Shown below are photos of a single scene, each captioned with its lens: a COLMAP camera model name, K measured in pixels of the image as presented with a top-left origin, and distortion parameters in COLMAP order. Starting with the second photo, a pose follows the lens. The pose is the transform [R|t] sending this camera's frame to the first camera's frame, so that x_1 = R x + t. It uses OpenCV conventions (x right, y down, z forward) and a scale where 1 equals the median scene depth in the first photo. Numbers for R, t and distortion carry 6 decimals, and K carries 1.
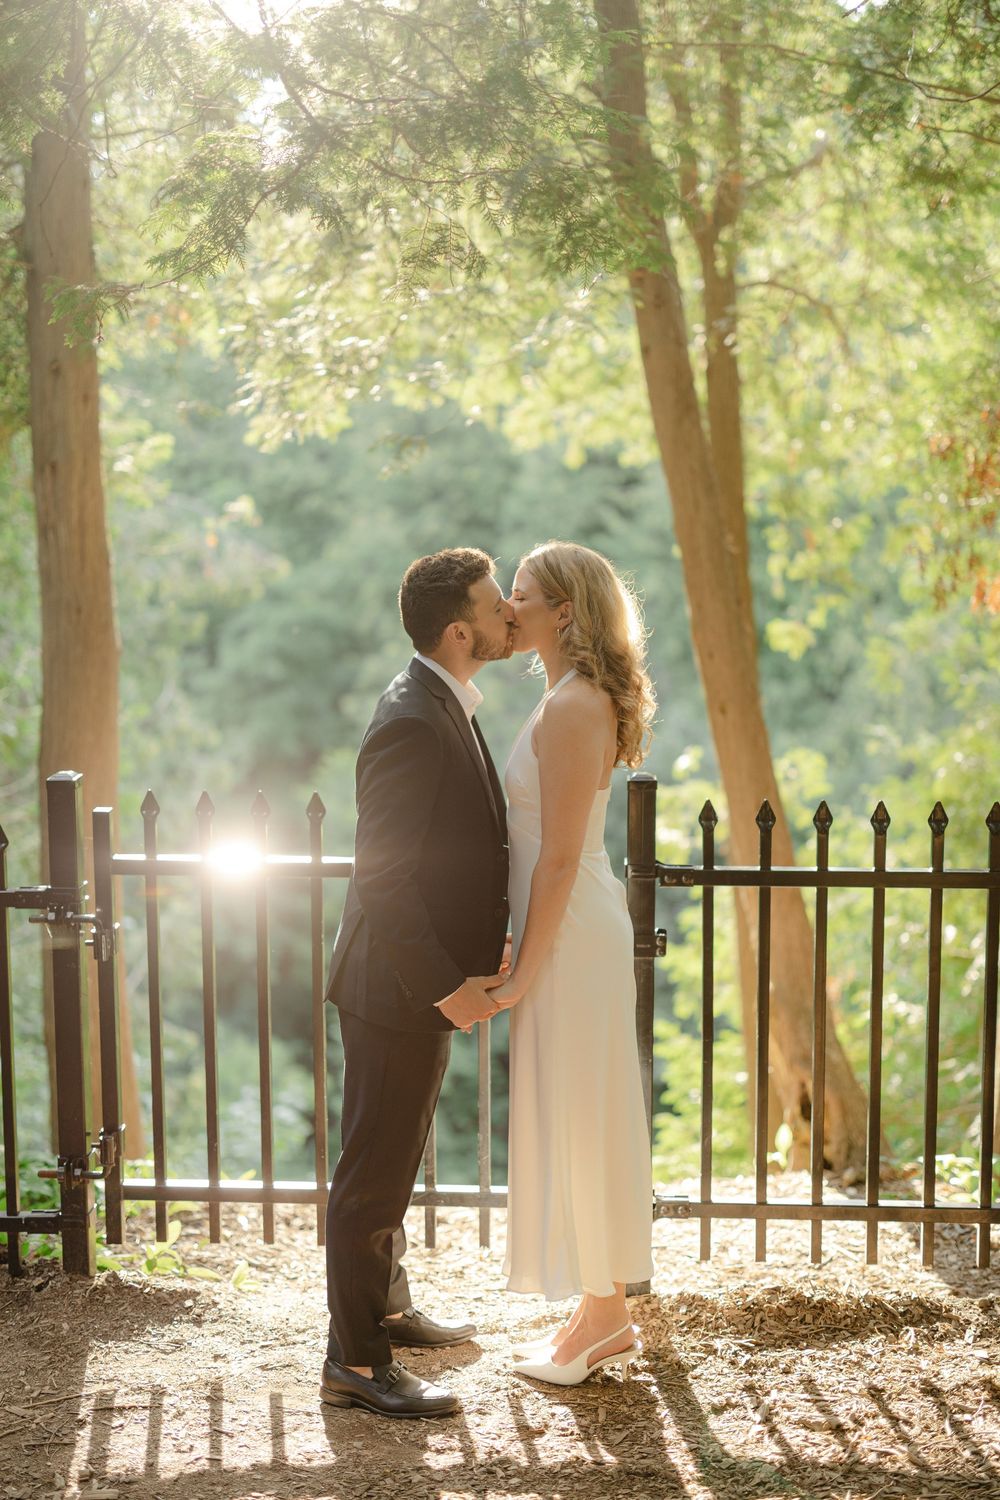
lens RADIAL K [[2282.4, 0, 500.0], [0, 2282.4, 750.0], [0, 0, 1]] dist [0.012663, 0.082332]
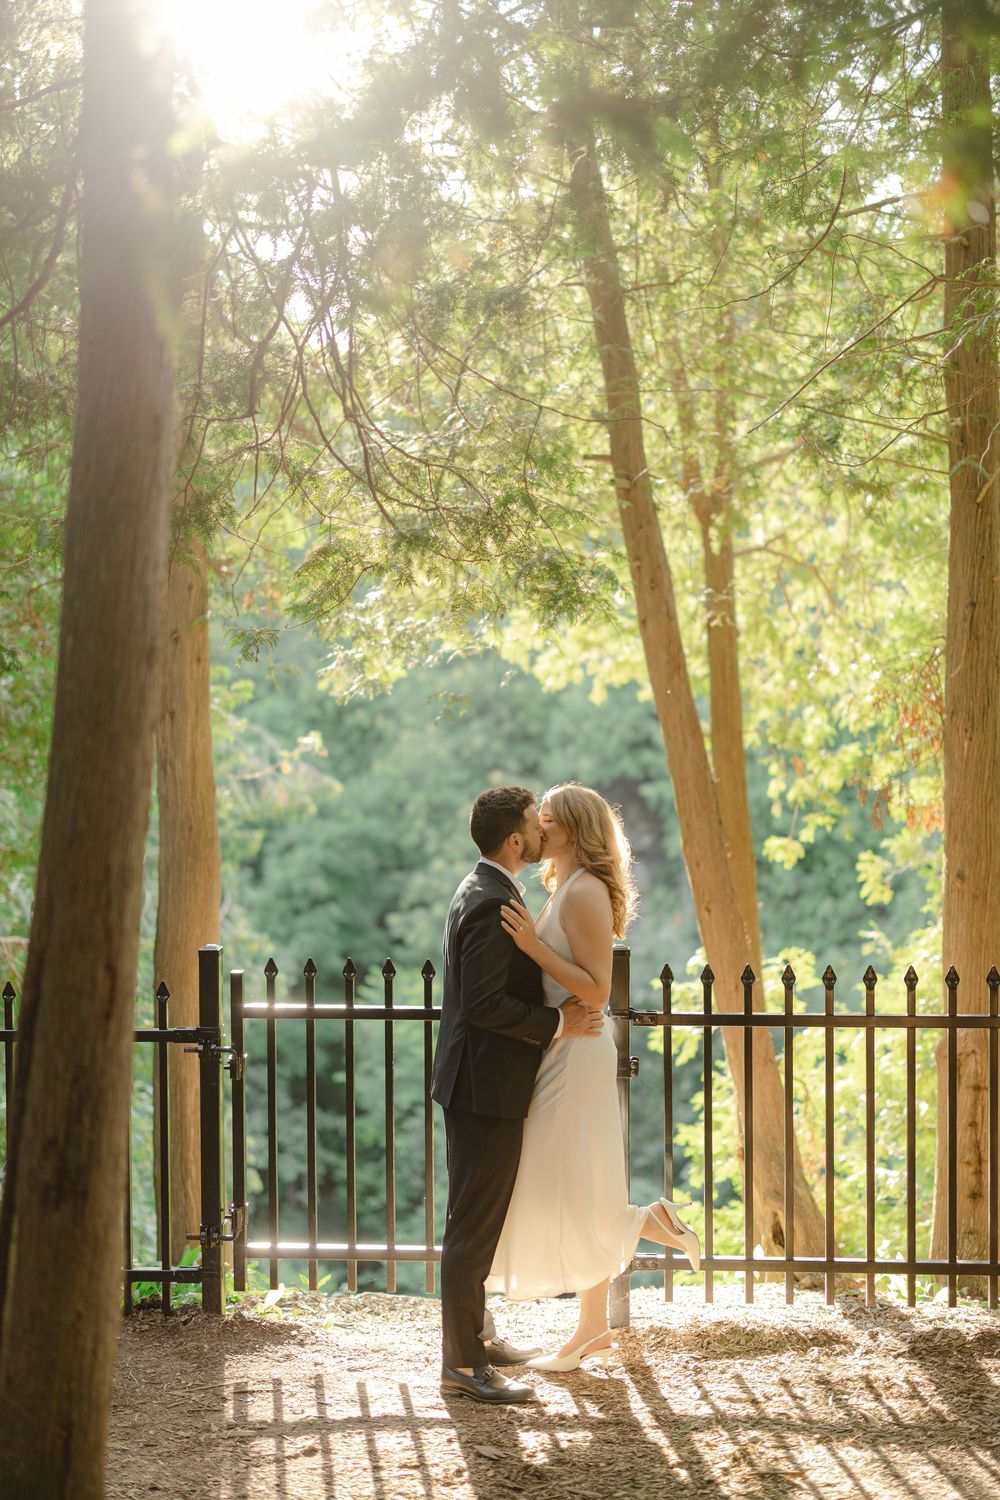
lens RADIAL K [[2282.4, 0, 500.0], [0, 2282.4, 750.0], [0, 0, 1]] dist [0.012663, 0.082332]
pose [[0.999809, -0.001146, -0.019520, 0.015294], [-0.000700, 0.995548, -0.094259, 0.022276], [0.019541, 0.094254, 0.995356, -0.405115]]
